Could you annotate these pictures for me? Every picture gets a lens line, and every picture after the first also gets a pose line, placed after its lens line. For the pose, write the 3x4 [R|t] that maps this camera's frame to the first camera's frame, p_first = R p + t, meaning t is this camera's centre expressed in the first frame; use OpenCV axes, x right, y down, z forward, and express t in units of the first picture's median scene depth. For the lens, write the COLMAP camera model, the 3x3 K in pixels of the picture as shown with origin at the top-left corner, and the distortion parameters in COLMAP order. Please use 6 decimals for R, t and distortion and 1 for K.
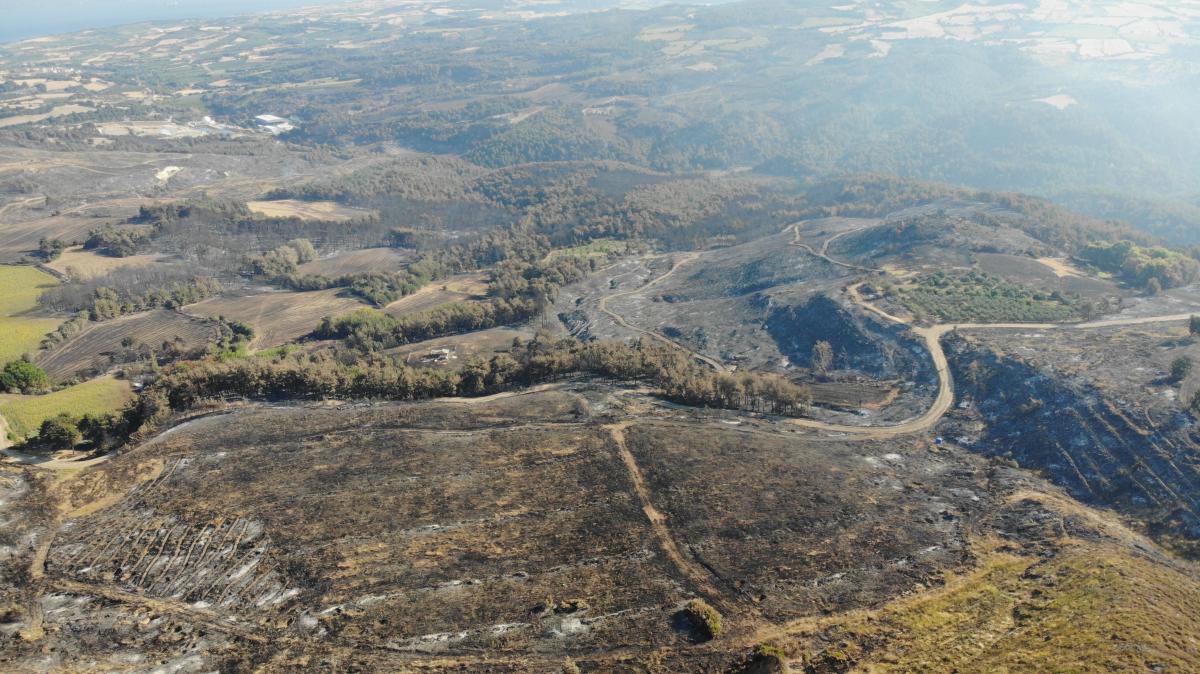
lens RADIAL K [[809.3, 0, 600.4], [0, 809.3, 338.3], [0, 0, 1]] dist [0.002912, -0.001970]
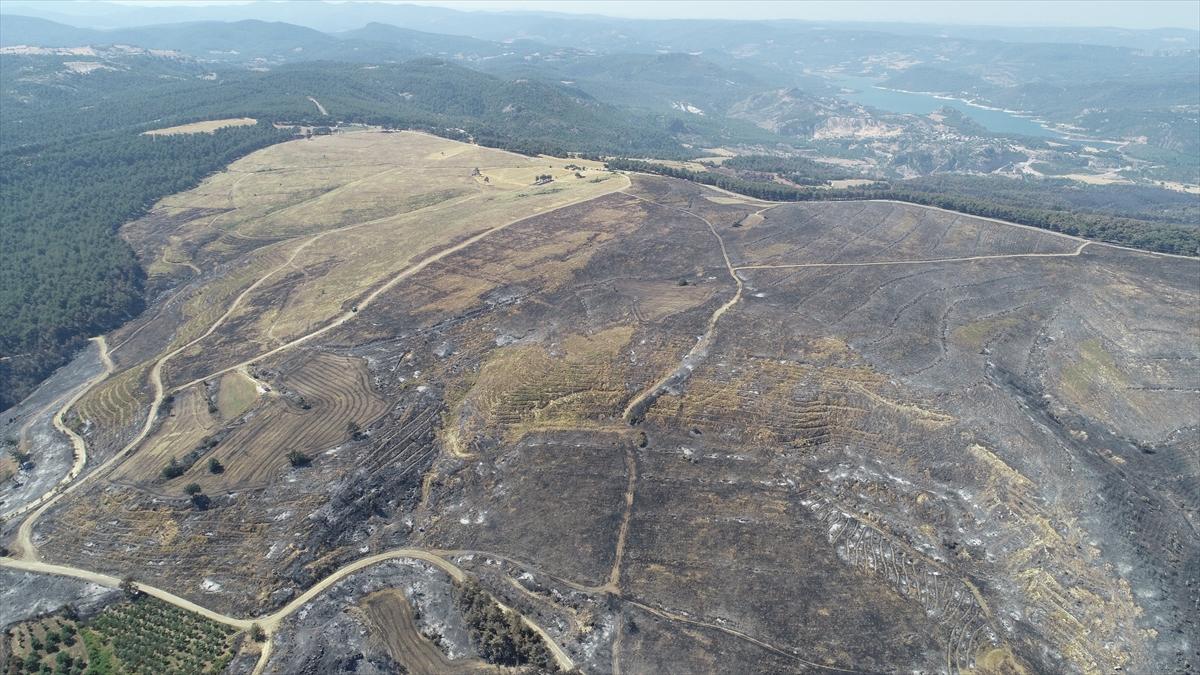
lens RADIAL K [[809.3, 0, 598.8], [0, 809.3, 336.6], [0, 0, 1]] dist [0.002912, -0.001970]
pose [[-0.949172, -0.129761, 0.286764, -0.383705], [0.121117, 0.690343, 0.713272, -1.493356], [-0.290521, 0.711750, -0.639538, 2.043358]]
